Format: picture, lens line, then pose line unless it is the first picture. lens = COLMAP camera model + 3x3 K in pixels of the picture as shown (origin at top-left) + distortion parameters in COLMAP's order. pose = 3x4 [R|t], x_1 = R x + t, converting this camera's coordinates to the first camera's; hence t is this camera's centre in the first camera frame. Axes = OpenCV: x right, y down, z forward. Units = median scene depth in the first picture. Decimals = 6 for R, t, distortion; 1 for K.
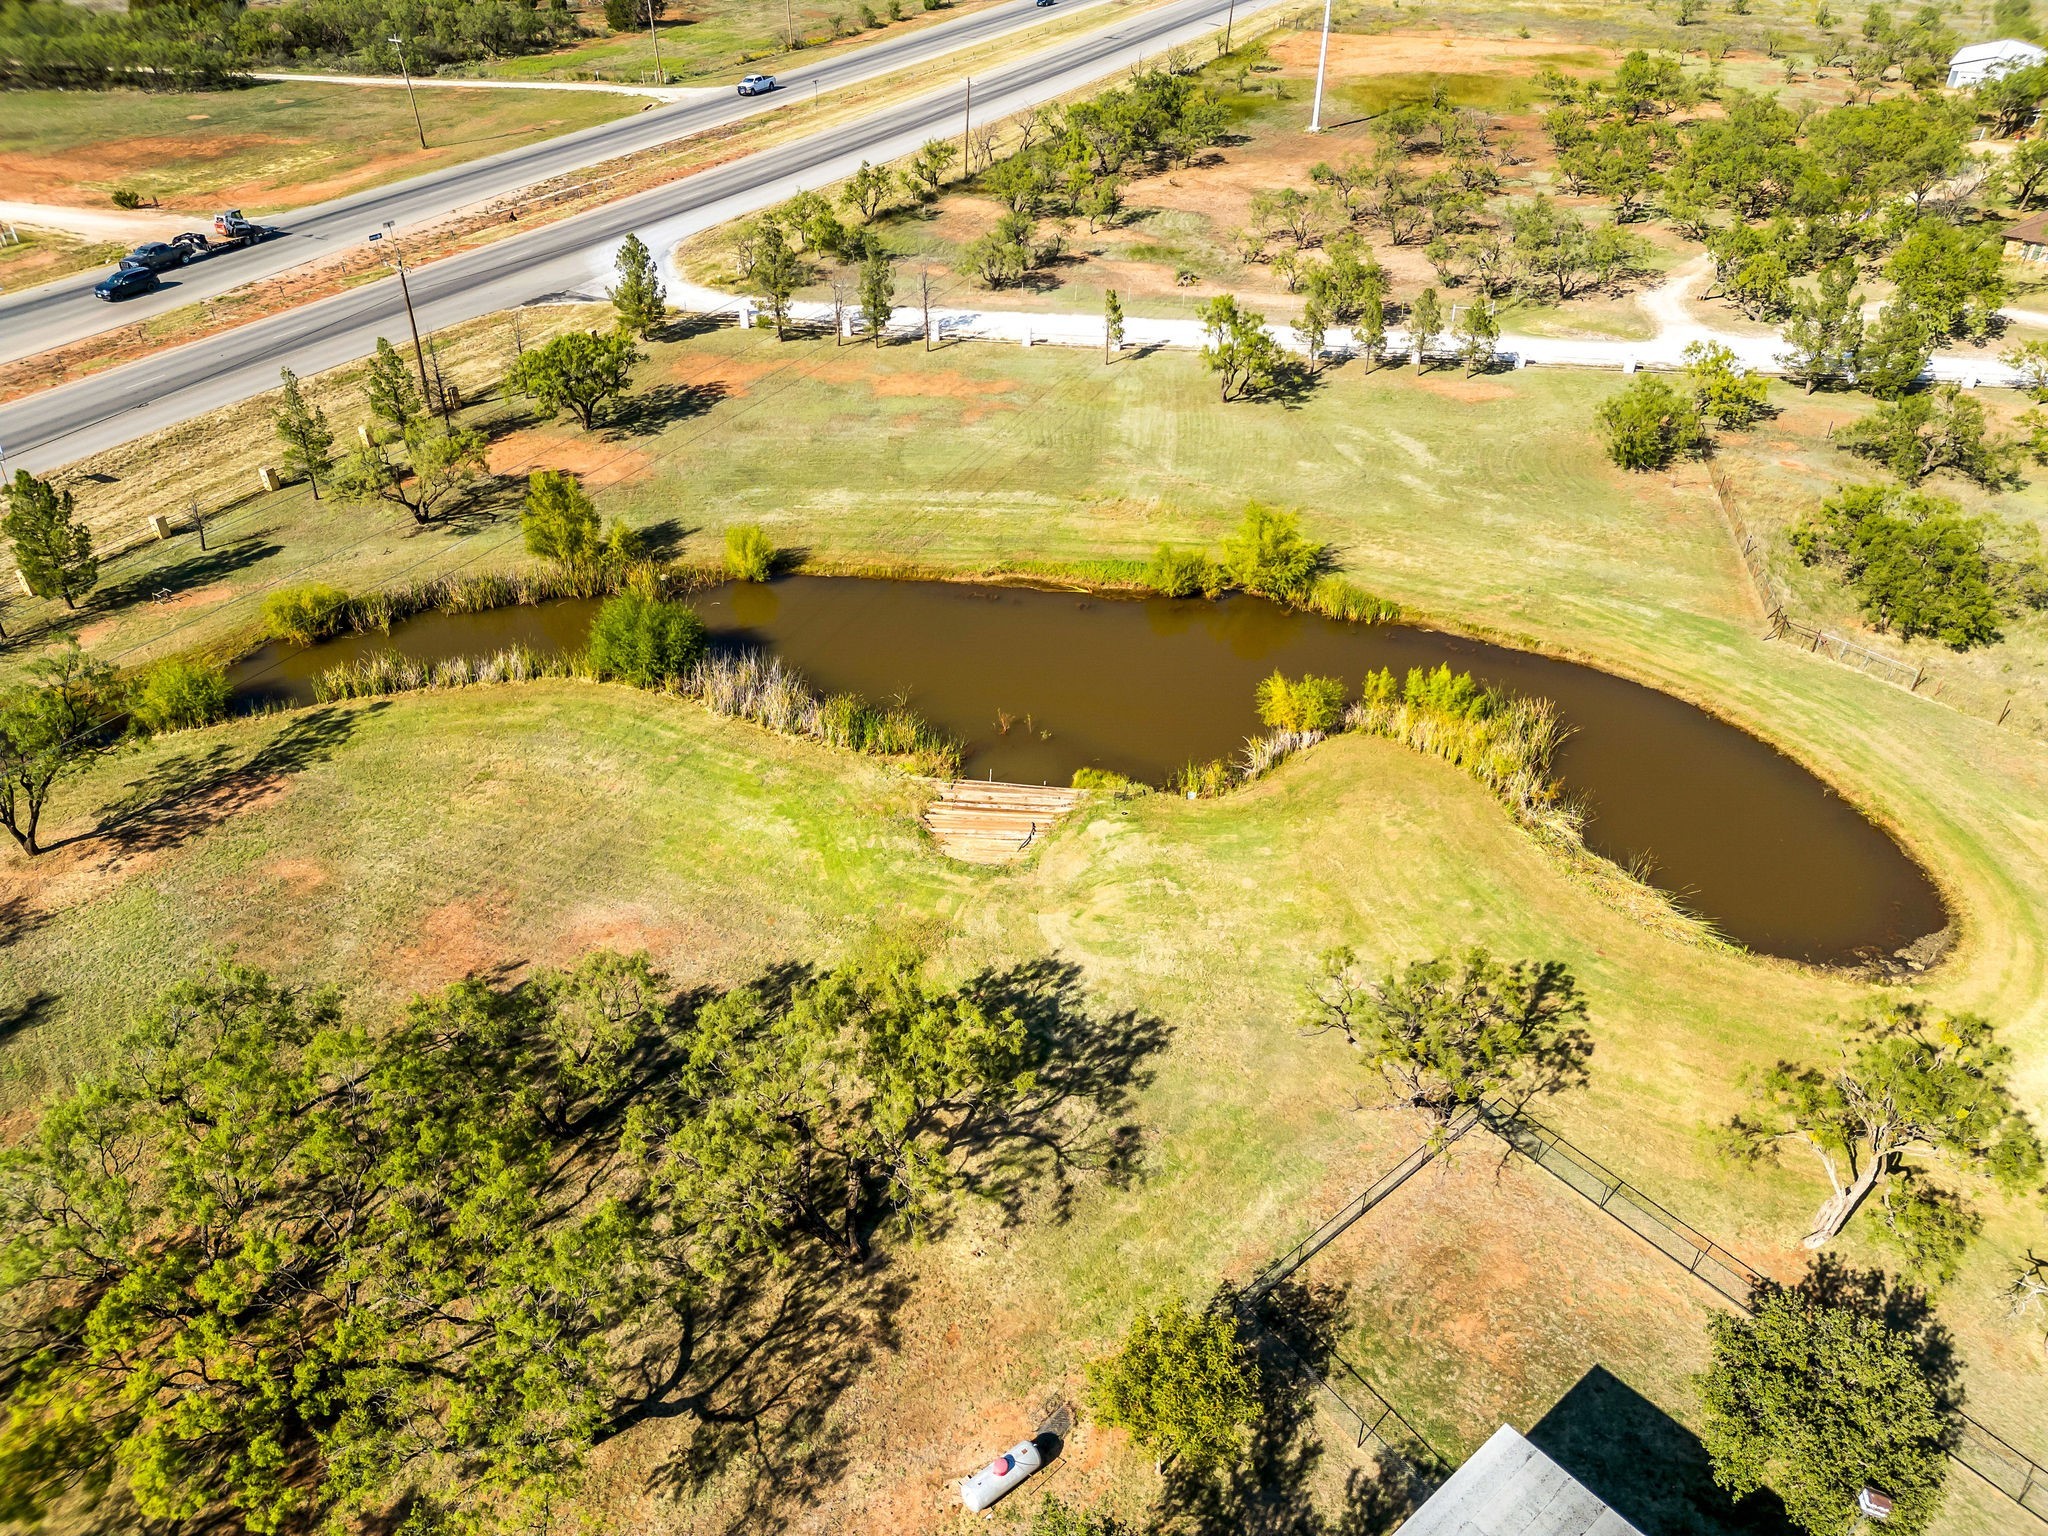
lens RADIAL K [[1432.5, 0, 1023.4], [0, 1432.5, 766.8], [0, 0, 1]] dist [0.031125, -0.022779]
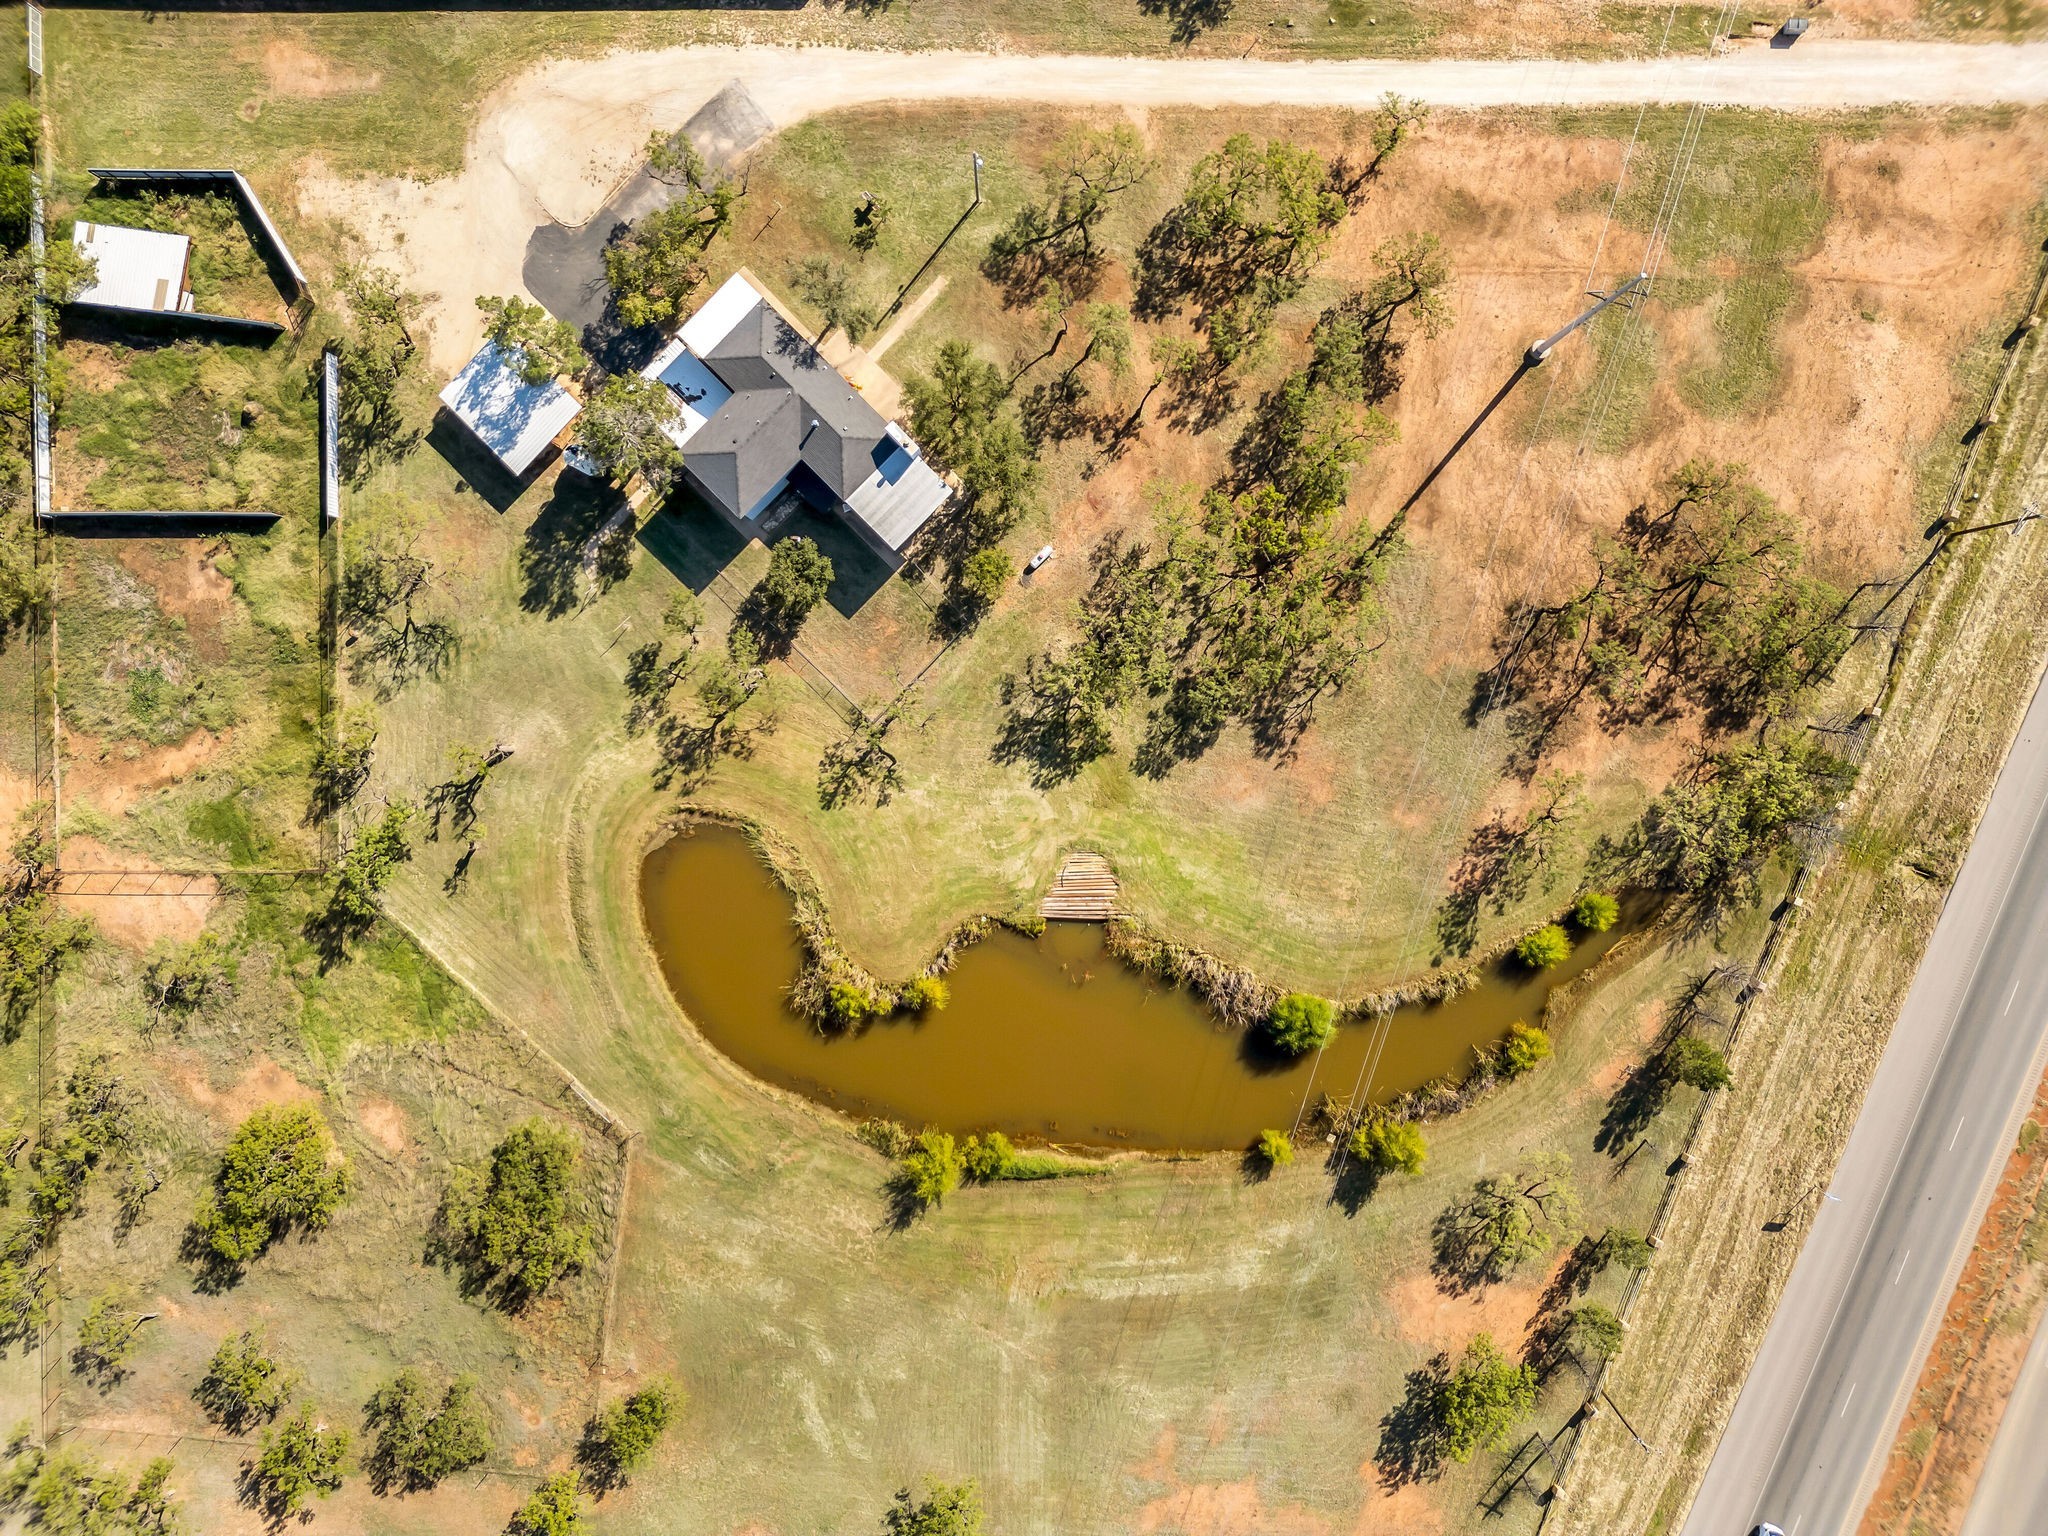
lens RADIAL K [[1432.5, 0, 1021.1], [0, 1432.5, 768.5], [0, 0, 1]] dist [0.031125, -0.022779]
pose [[-0.994750, 0.101965, 0.008696, 0.035398], [-0.053944, -0.594675, 0.802154, -1.759817], [0.086963, 0.797474, 0.597054, -0.408030]]
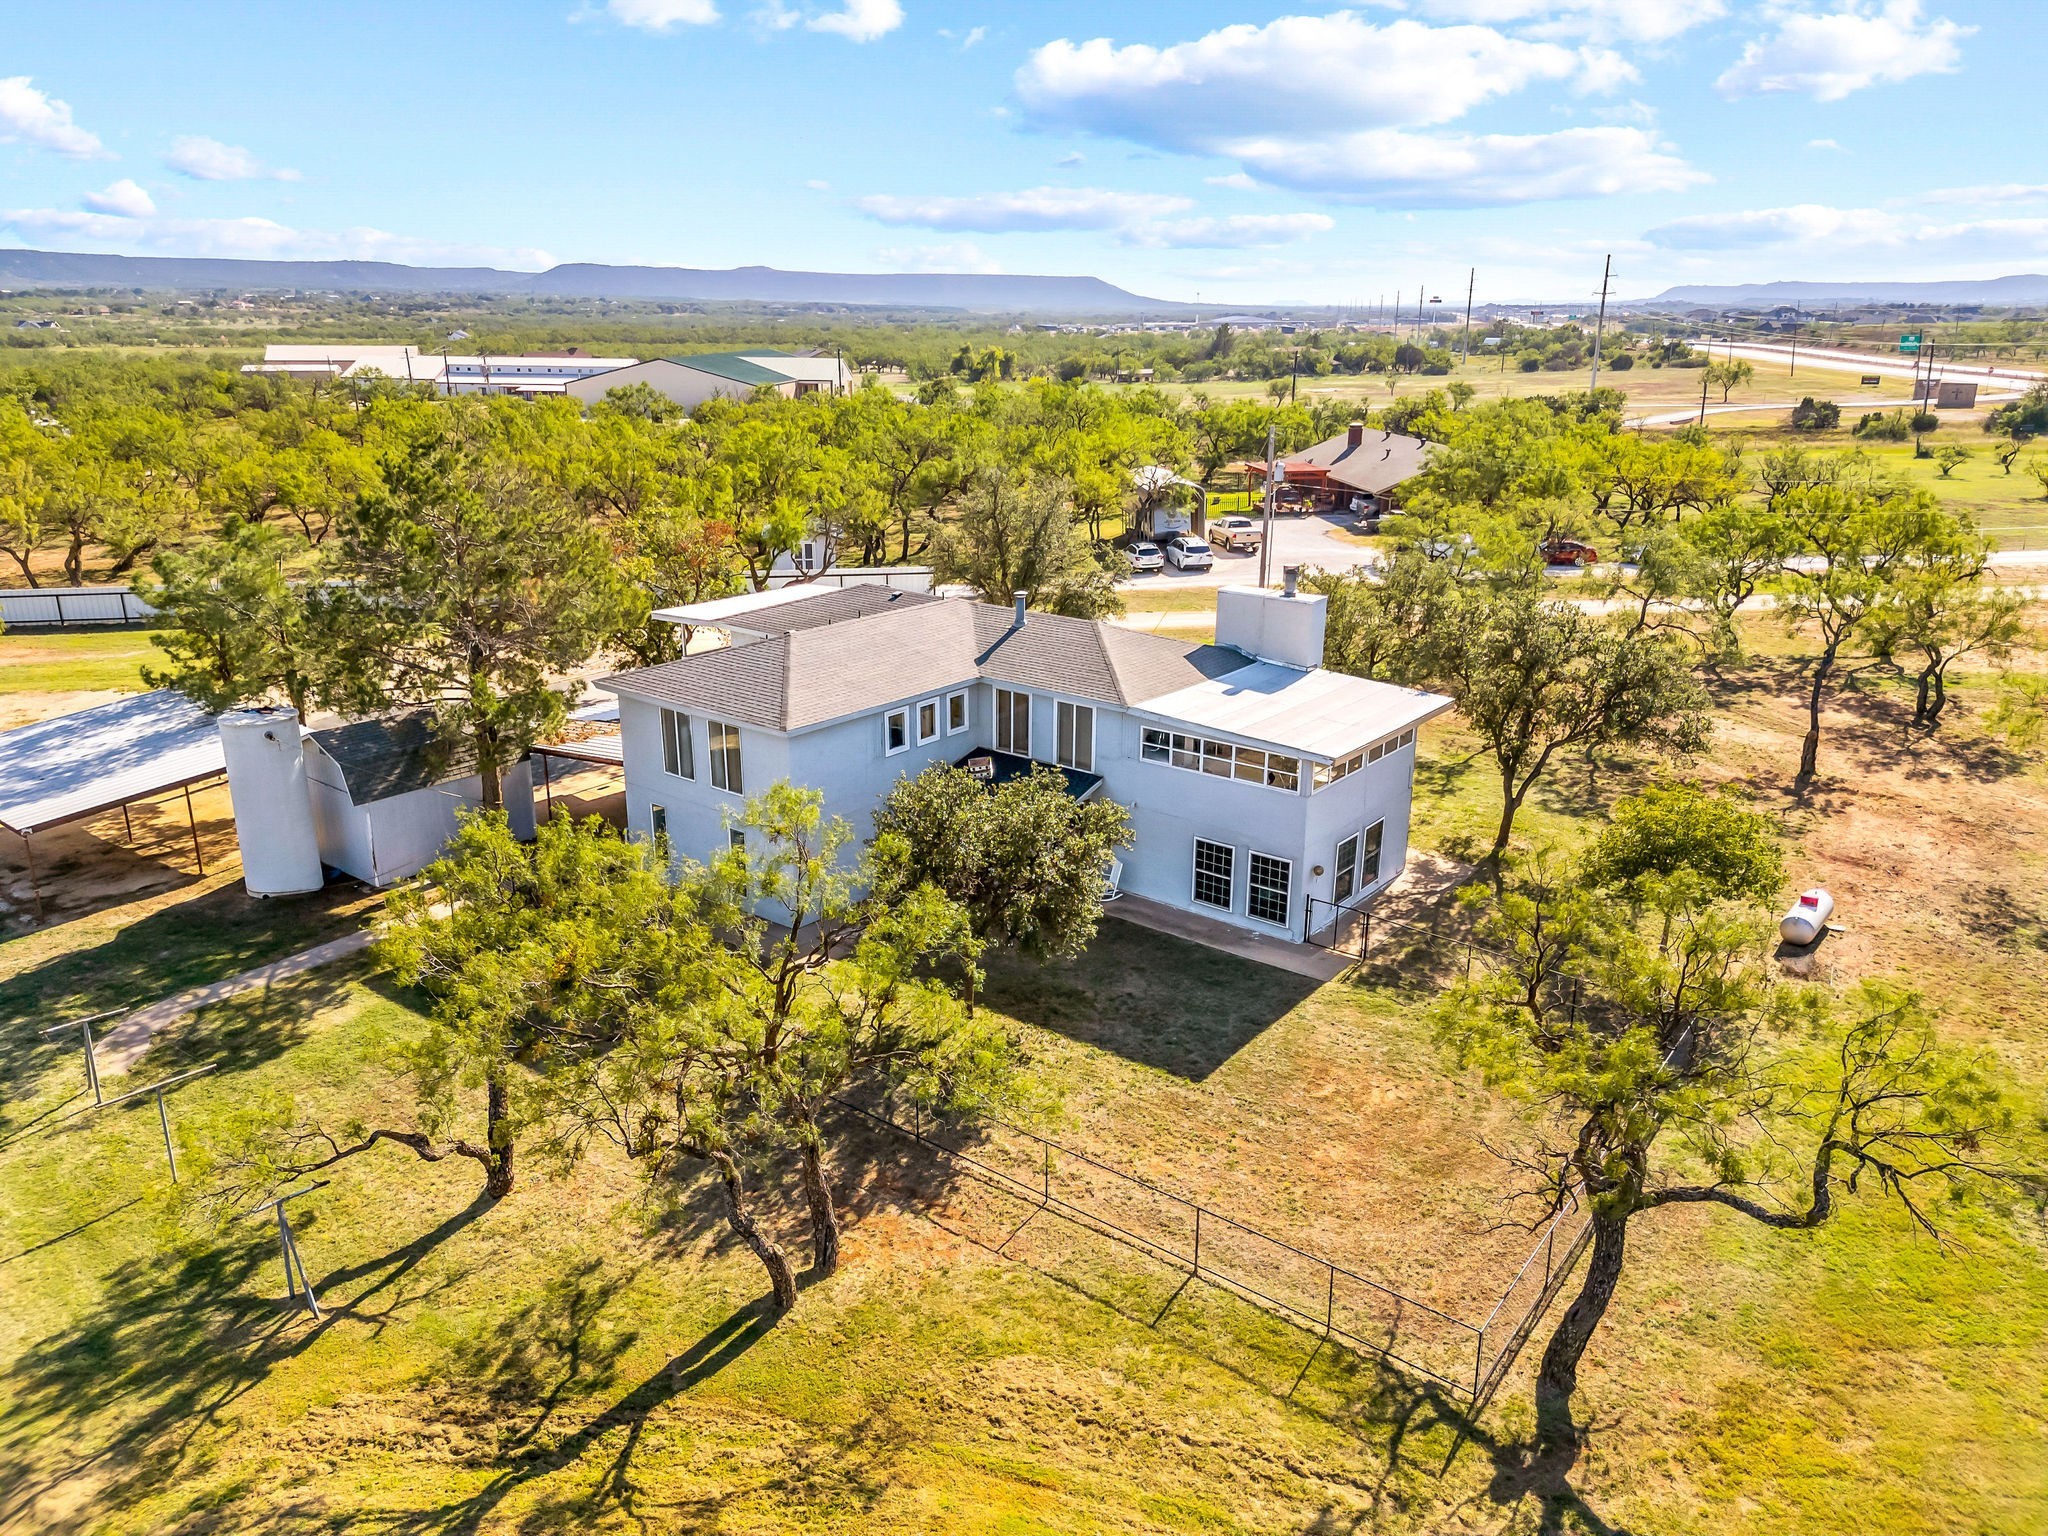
lens RADIAL K [[1432.5, 0, 1024.5], [0, 1432.5, 771.2], [0, 0, 1]] dist [0.031125, -0.022779]
pose [[-0.976877, 0.077806, -0.199140, 0.485129], [-0.110574, 0.613328, 0.782050, -0.177571], [0.182986, 0.785987, -0.590543, 1.021817]]
